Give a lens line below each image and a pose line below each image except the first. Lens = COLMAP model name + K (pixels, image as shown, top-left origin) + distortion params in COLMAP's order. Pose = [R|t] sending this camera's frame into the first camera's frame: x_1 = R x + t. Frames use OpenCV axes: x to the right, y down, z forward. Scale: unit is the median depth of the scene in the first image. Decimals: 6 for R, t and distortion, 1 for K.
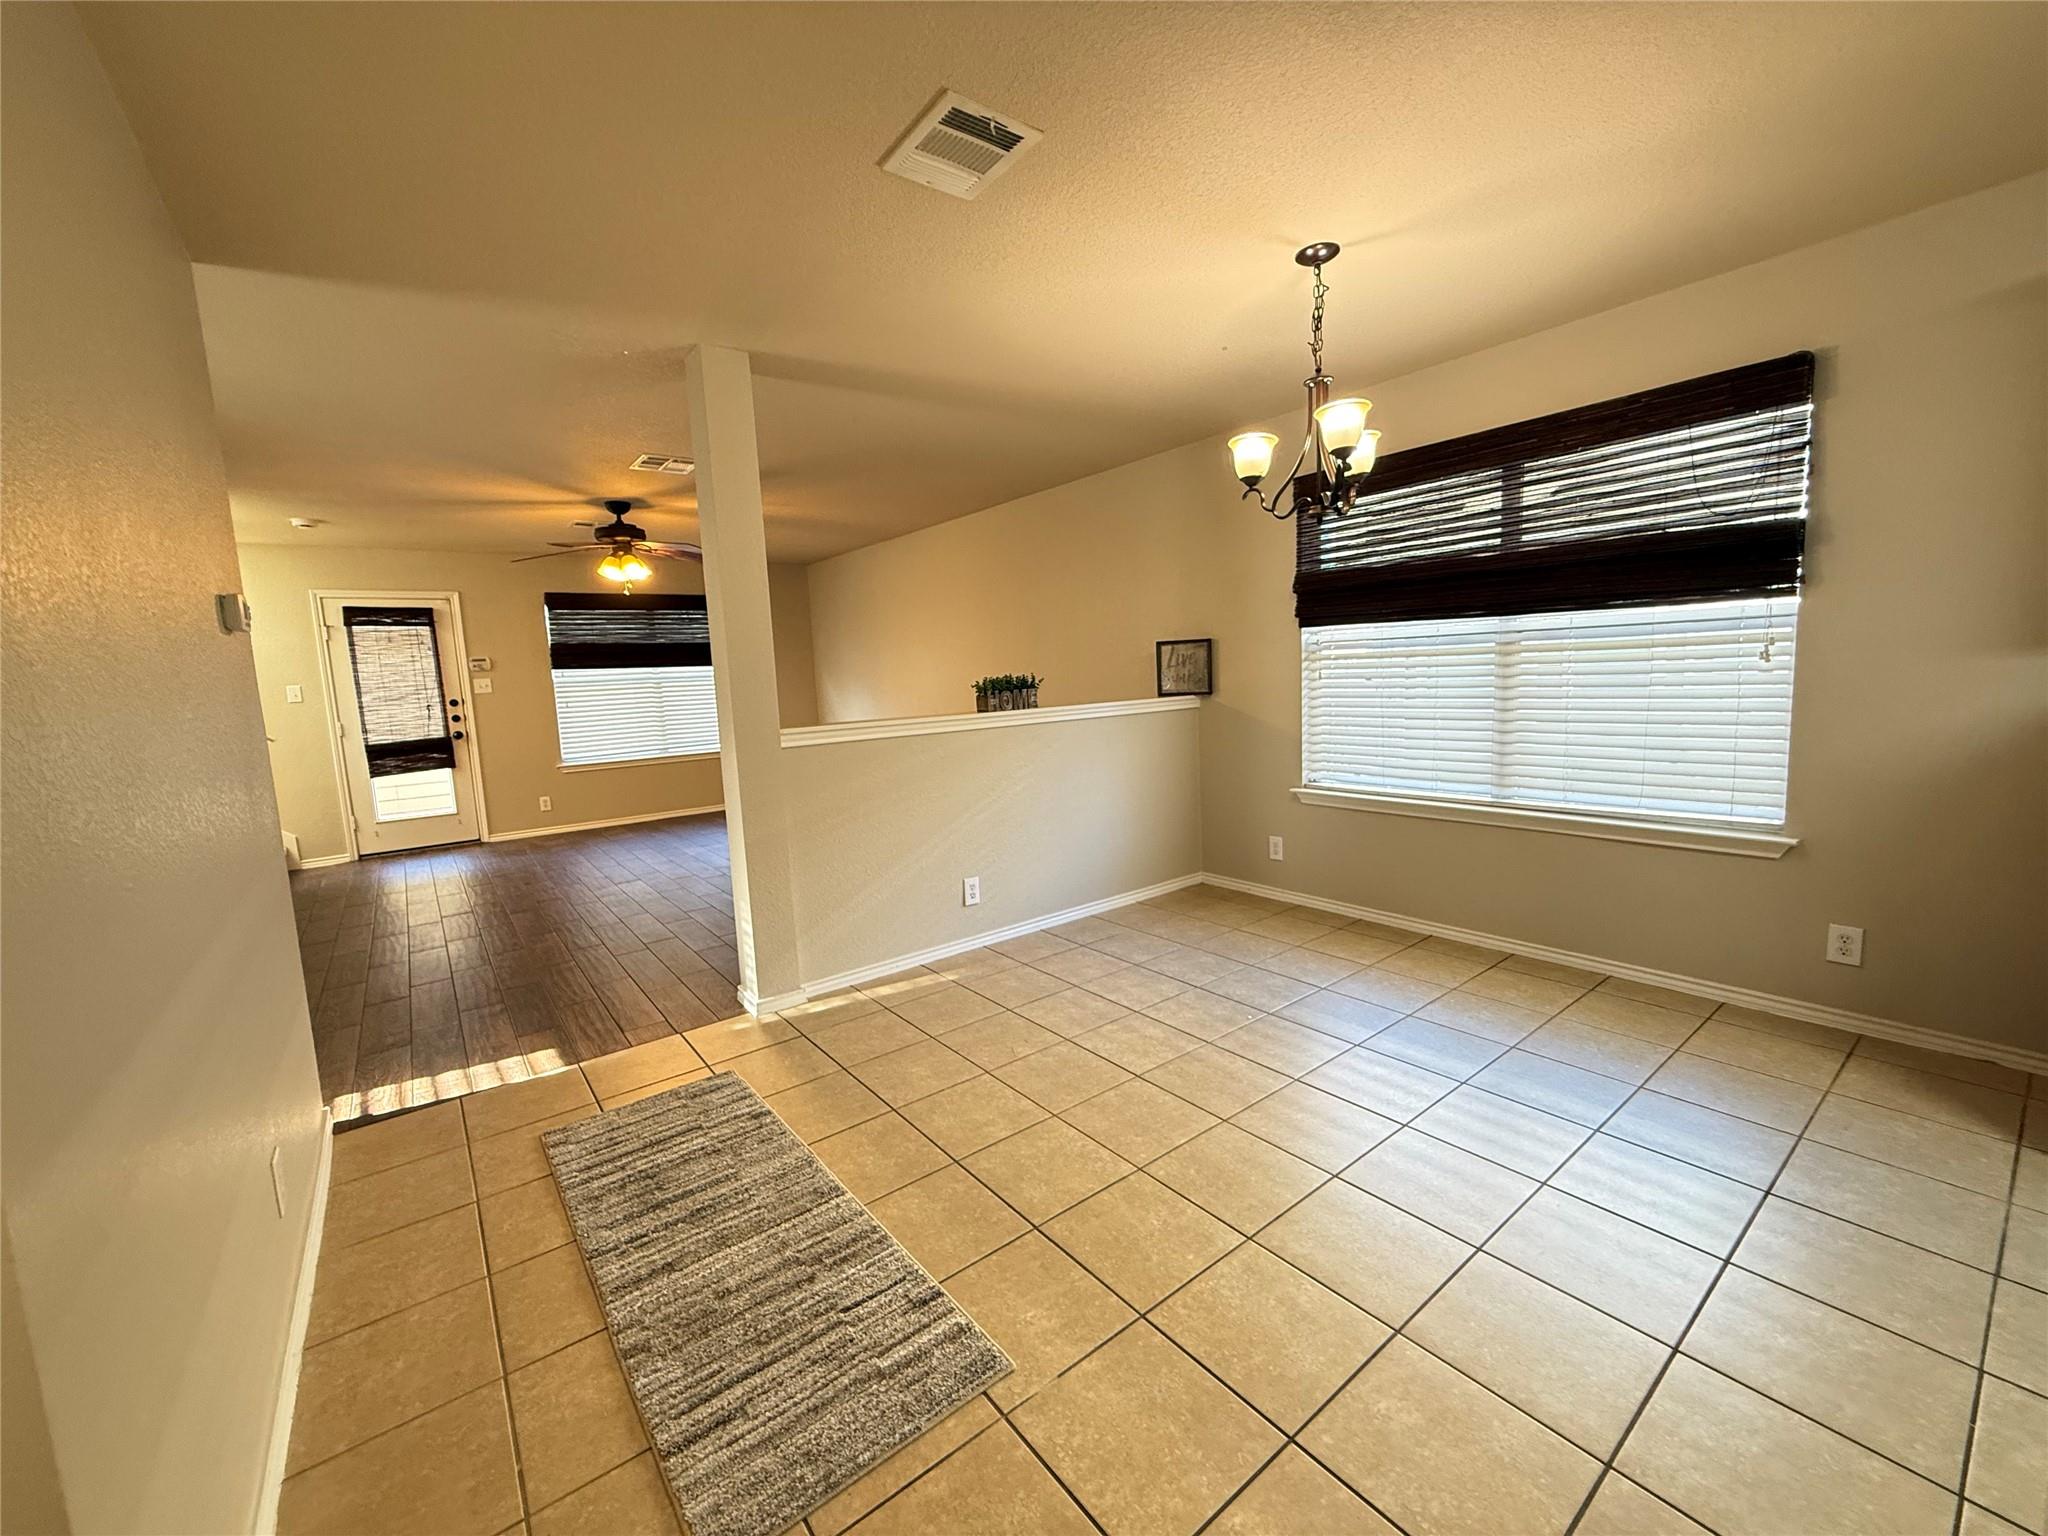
lens RADIAL K [[816.8, 0, 1019.1], [0, 816.8, 769.3], [0, 0, 1]] dist [0.003122, 0.000534]
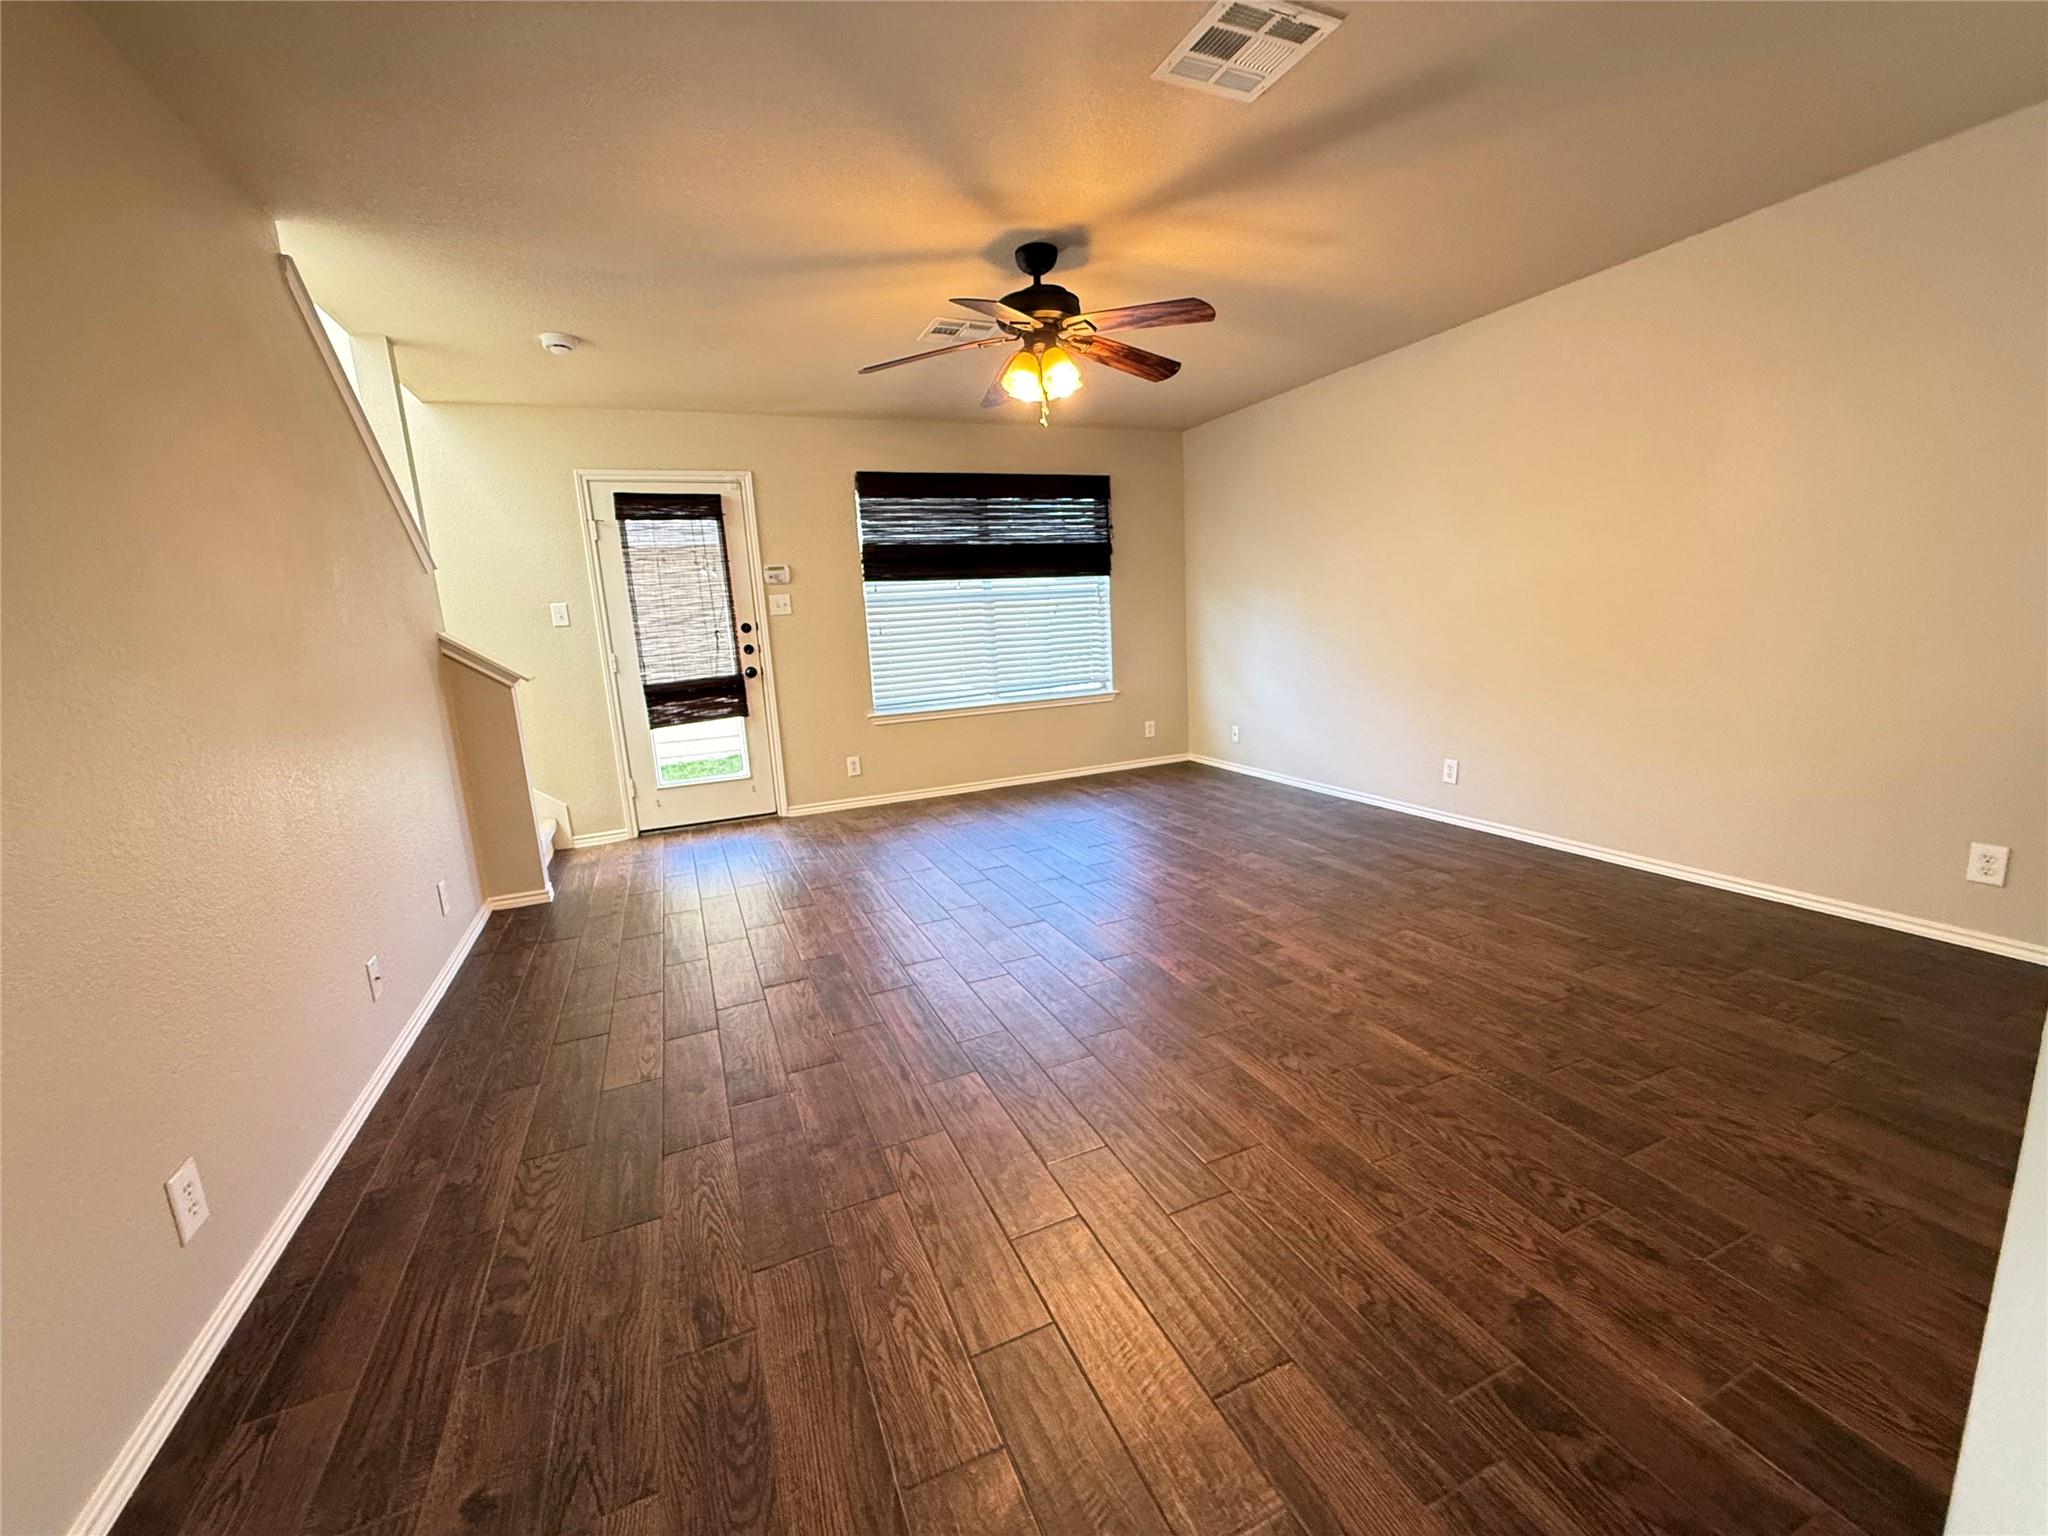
lens RADIAL K [[816.8, 0, 1023.8], [0, 816.8, 770.4], [0, 0, 1]] dist [0.003122, 0.000534]
pose [[0.972004, 0.039169, -0.231678, -0.283383], [-0.021027, 0.996552, 0.080265, -0.018518], [0.234023, -0.073146, 0.969476, 0.350218]]
